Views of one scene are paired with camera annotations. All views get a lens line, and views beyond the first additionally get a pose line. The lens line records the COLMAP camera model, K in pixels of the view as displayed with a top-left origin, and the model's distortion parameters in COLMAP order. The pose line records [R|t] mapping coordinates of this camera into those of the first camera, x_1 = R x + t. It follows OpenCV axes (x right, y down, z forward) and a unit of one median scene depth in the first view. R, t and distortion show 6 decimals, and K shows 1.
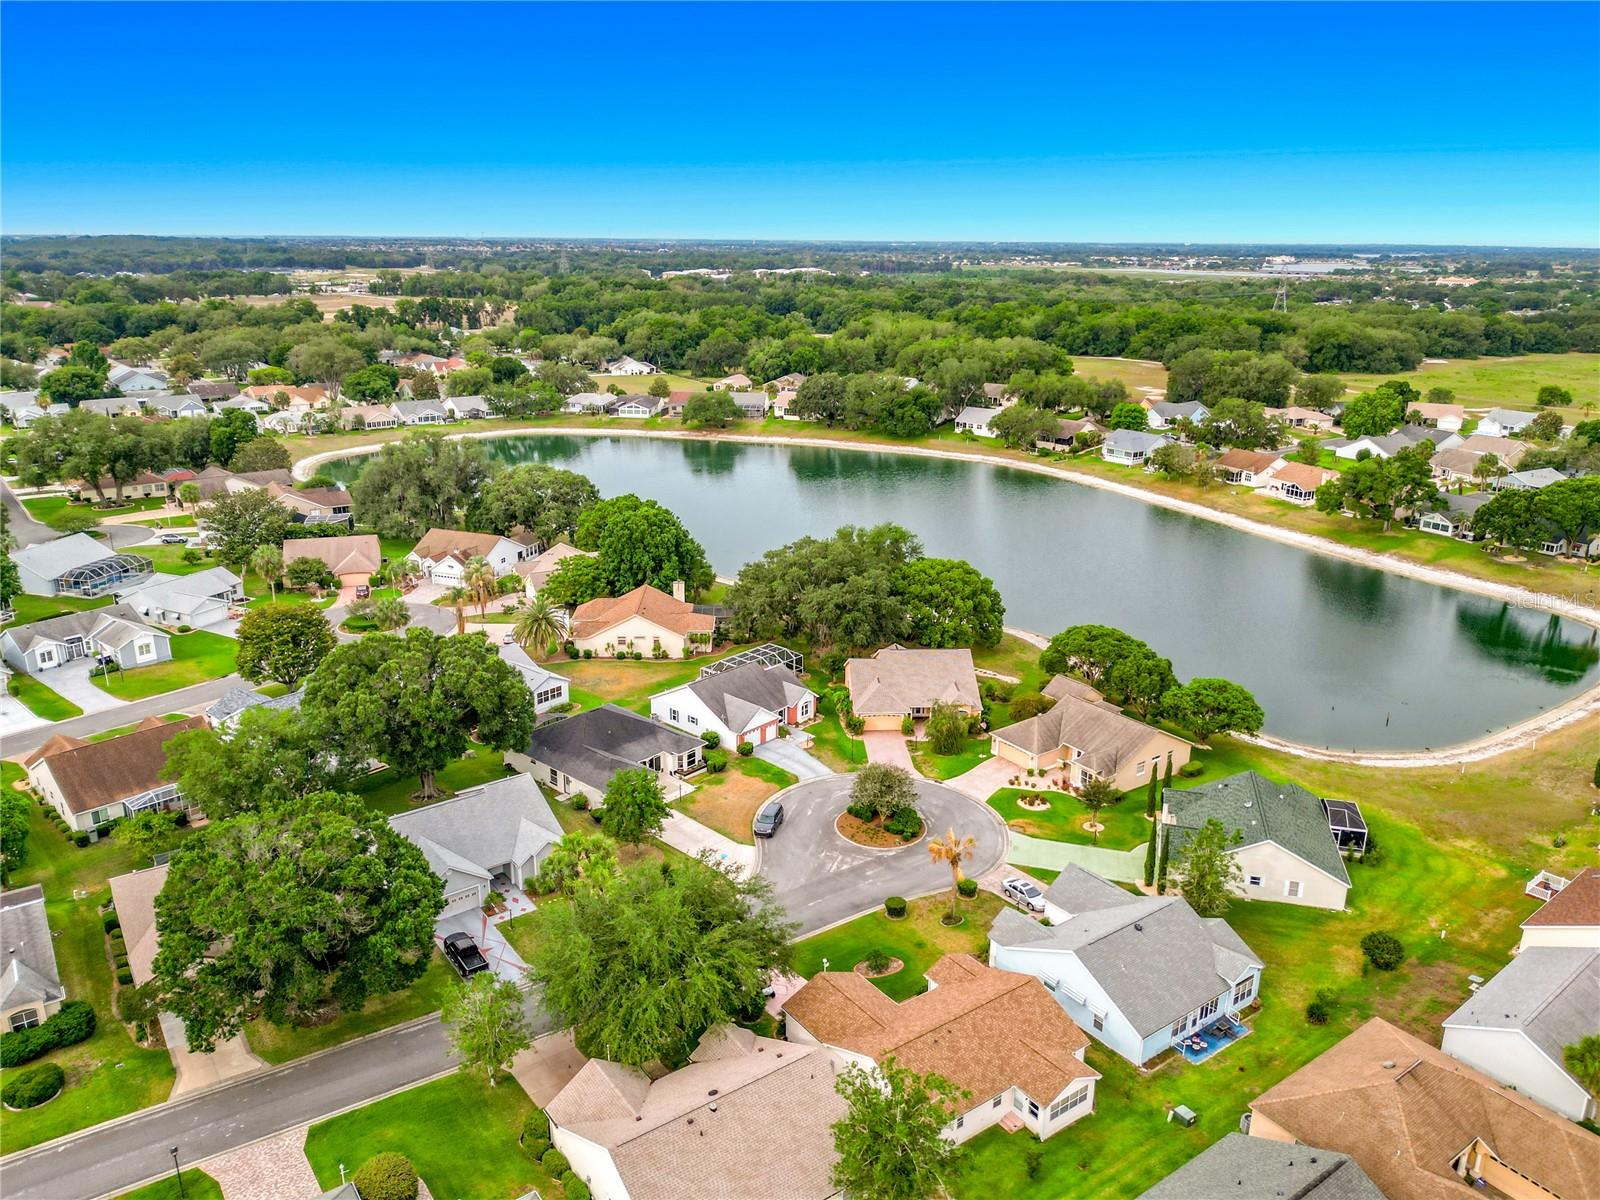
lens RADIAL K [[1164.6, 0, 807.7], [0, 1164.6, 595.7], [0, 0, 1]] dist [0.055959, -0.080646]
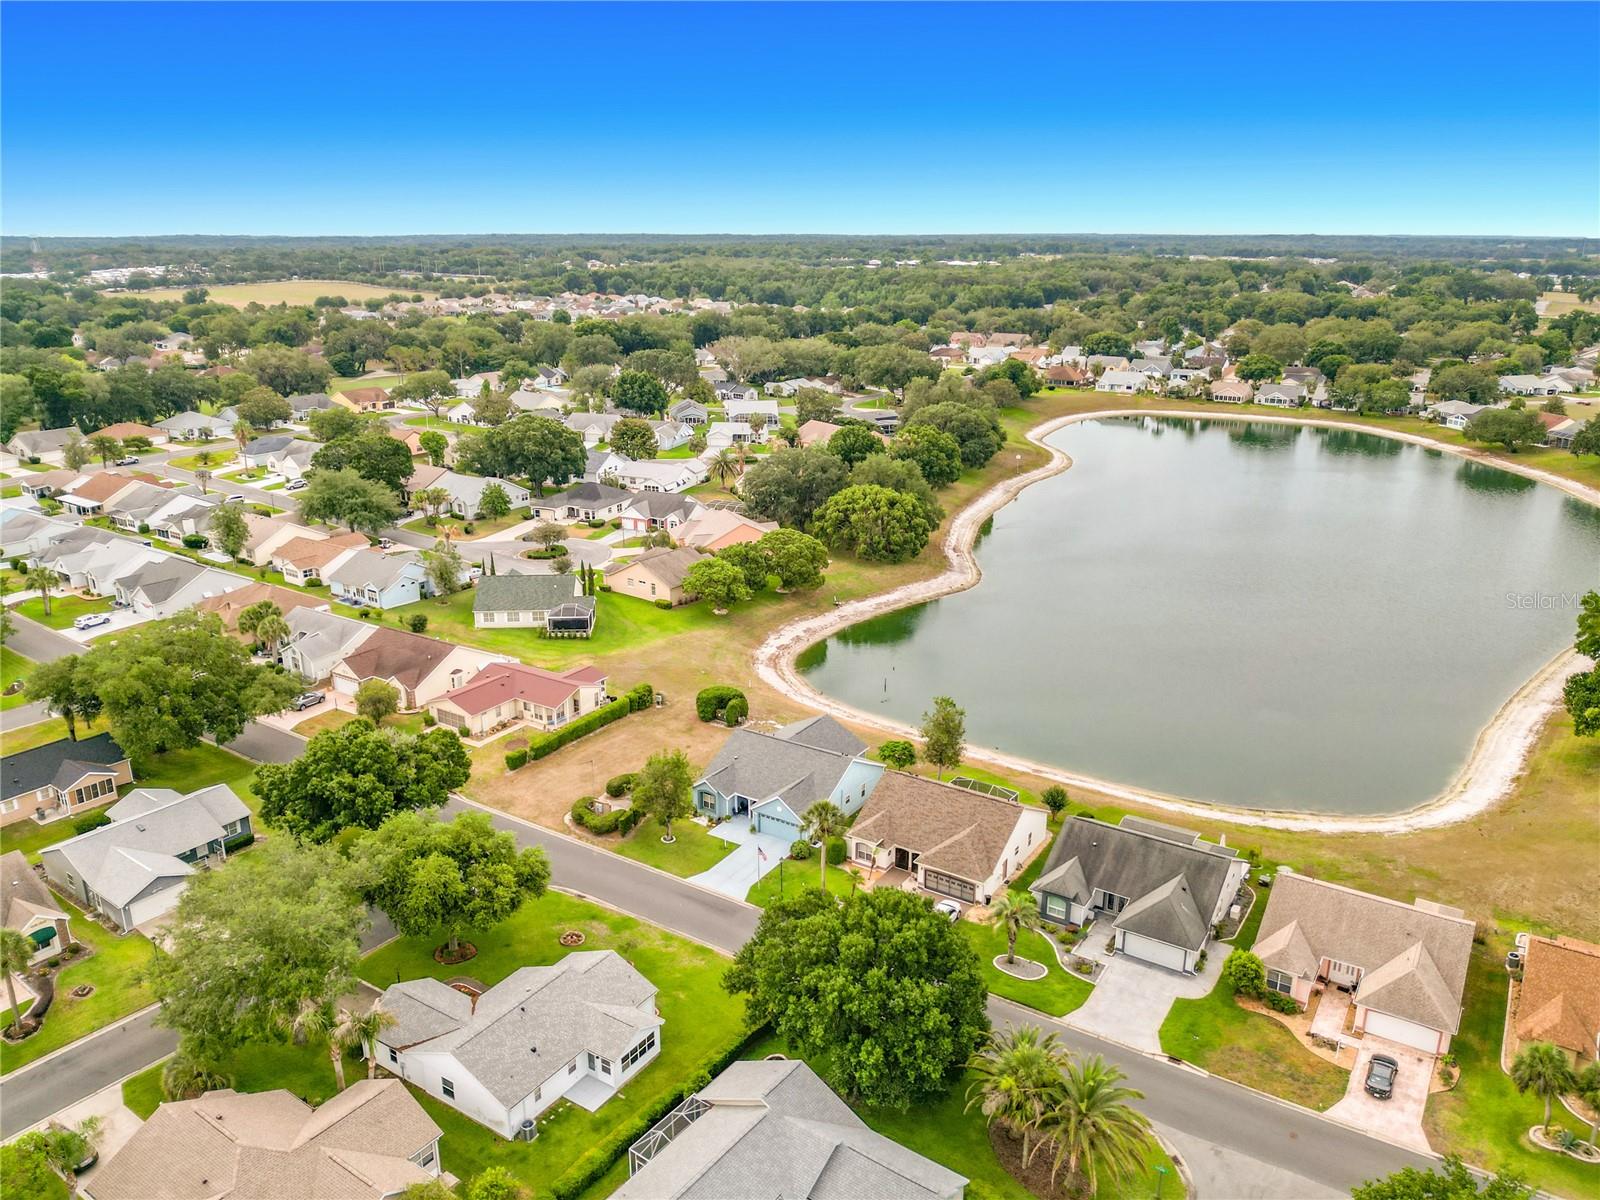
lens RADIAL K [[1196.6, 0, 803.4], [0, 1196.6, 604.0], [0, 0, 1]] dist [0.055563, -0.094096]
pose [[0.311328, 0.276087, -0.909313, 1.399968], [-0.278131, 0.941440, 0.190615, -0.146501], [0.908690, 0.193564, 0.369885, 0.500378]]
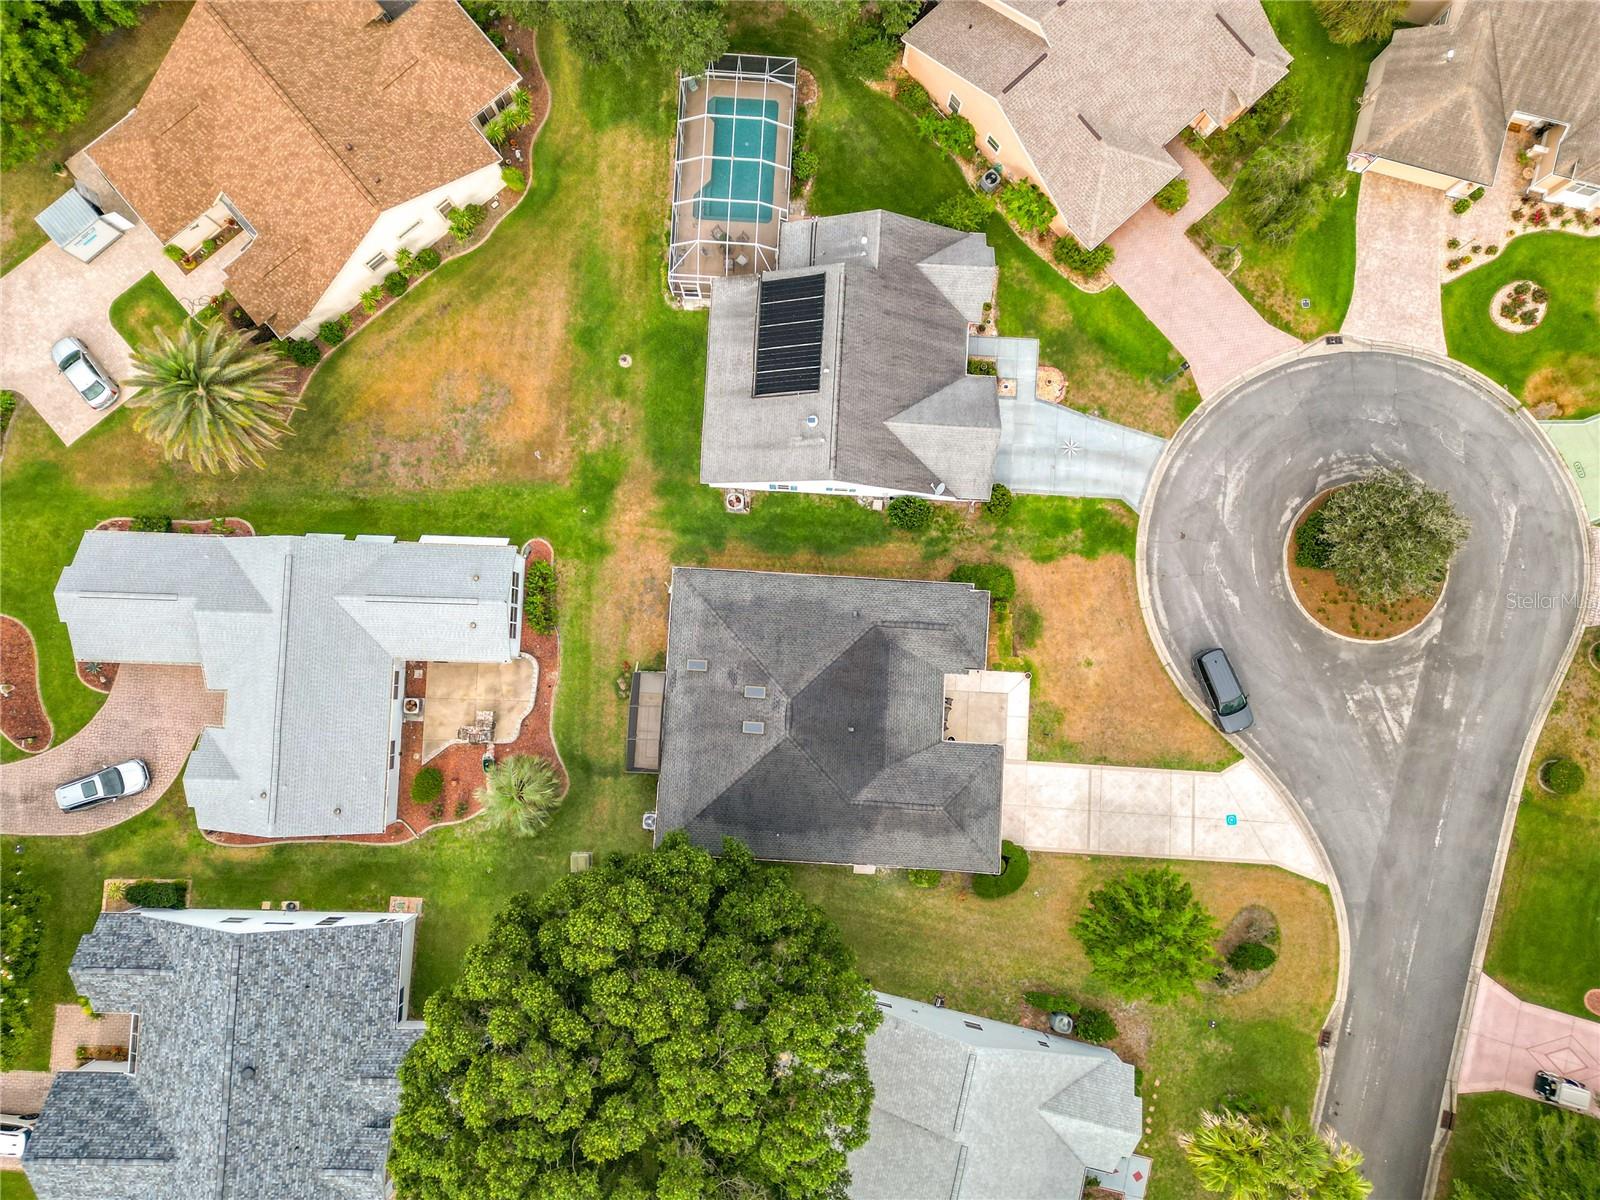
lens RADIAL K [[1164.6, 0, 807.7], [0, 1164.6, 595.7], [0, 0, 1]] dist [0.055959, -0.080646]
pose [[0.781923, -0.622168, 0.038770, -0.130659], [0.187269, 0.293764, 0.937354, -0.275804], [-0.594581, -0.725679, 0.346214, 0.692632]]
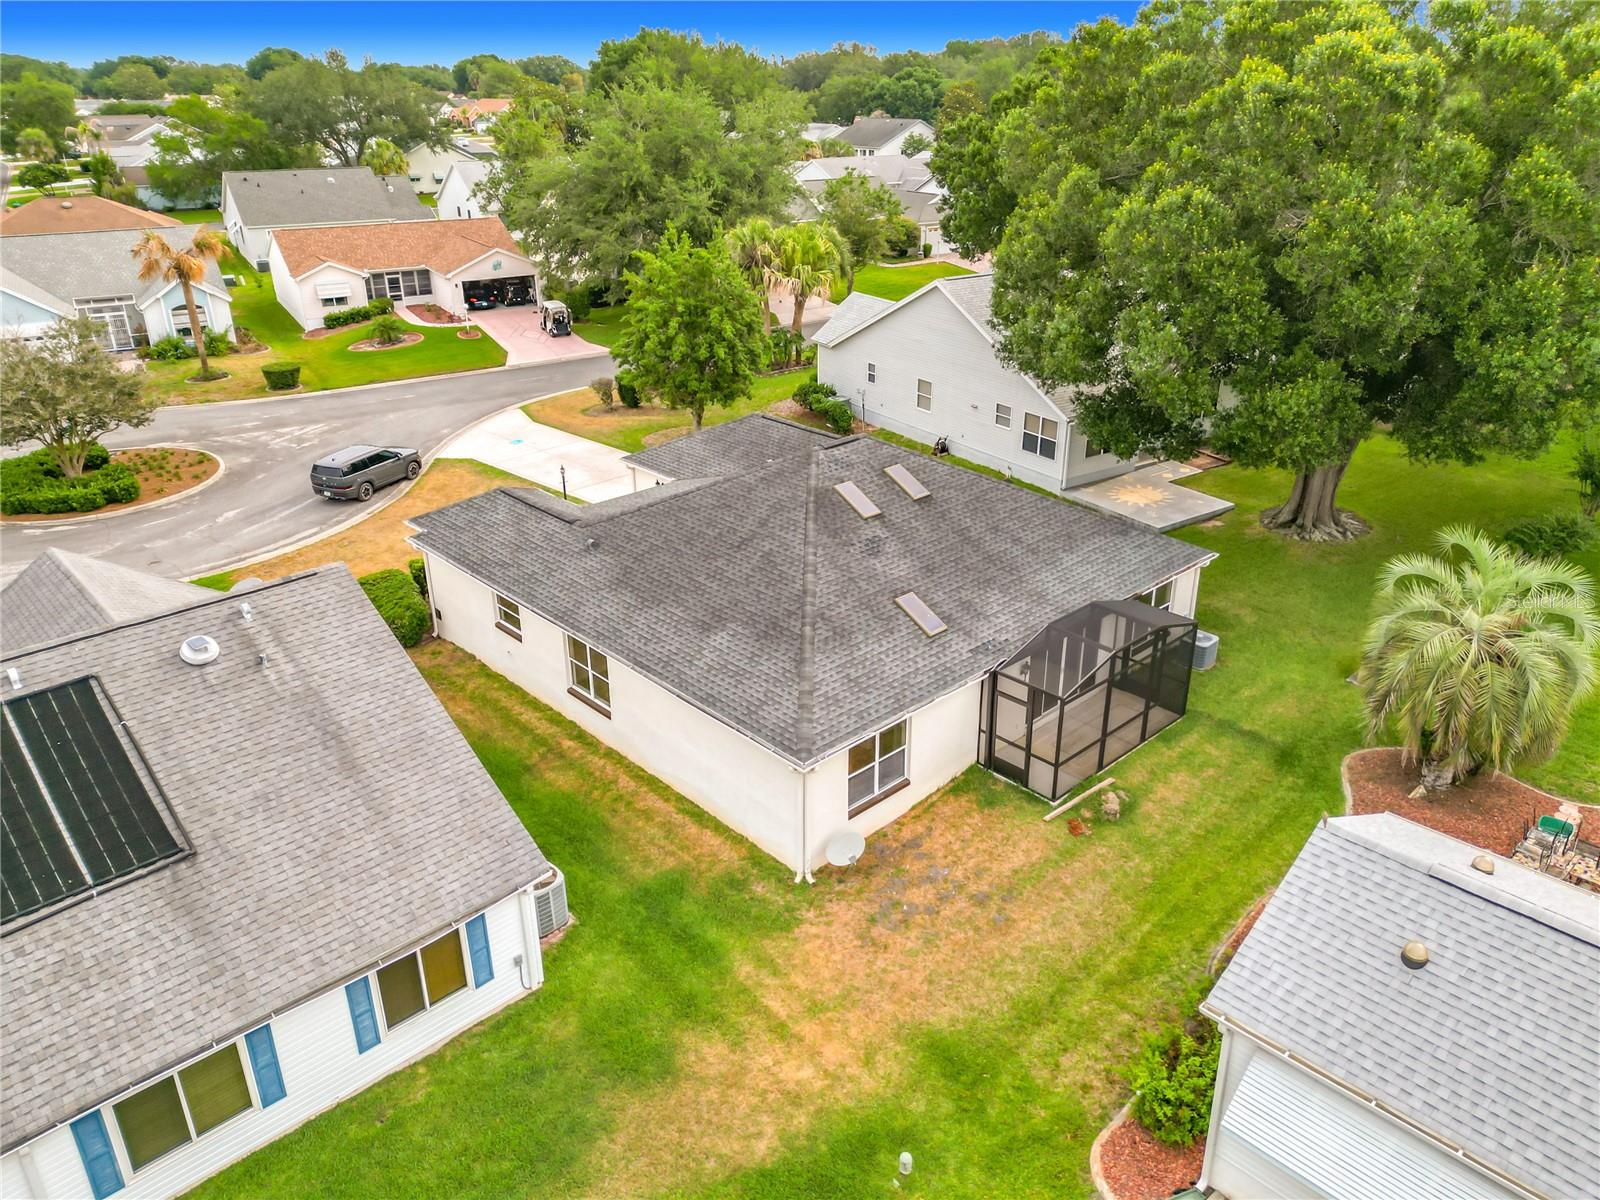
lens RADIAL K [[1136.7, 0, 796.3], [0, 1136.7, 556.7], [0, 0, 1]] dist [0.092847, -0.101108]
pose [[-0.995935, -0.033577, 0.083579, -0.154332], [0.027913, 0.767180, 0.640824, -0.025157], [-0.085637, 0.640553, -0.763124, 0.947088]]
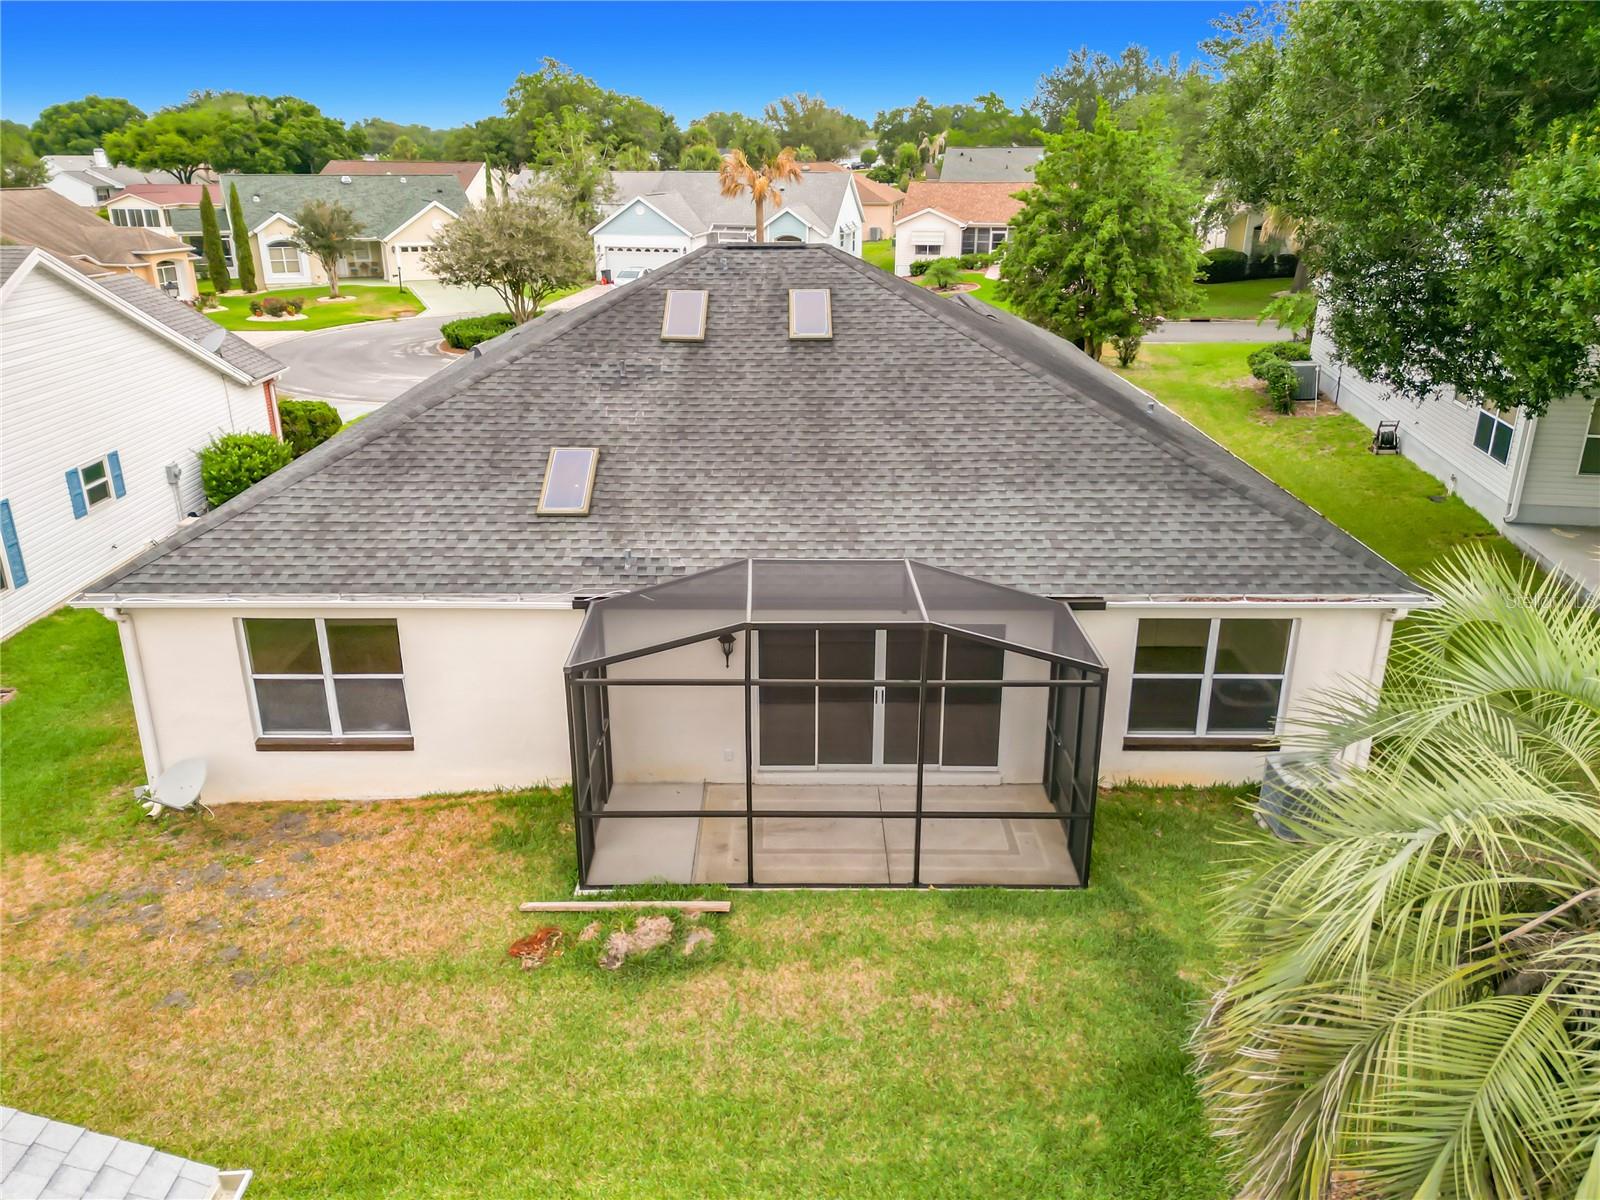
lens RADIAL K [[1146.4, 0, 803.8], [0, 1146.4, 557.6], [0, 0, 1]] dist [0.030111, -0.003202]
pose [[-0.672334, -0.253890, 0.695347, -0.233582], [0.214833, 0.831991, 0.511505, 0.046538], [-0.708388, 0.493286, -0.504831, 0.864598]]
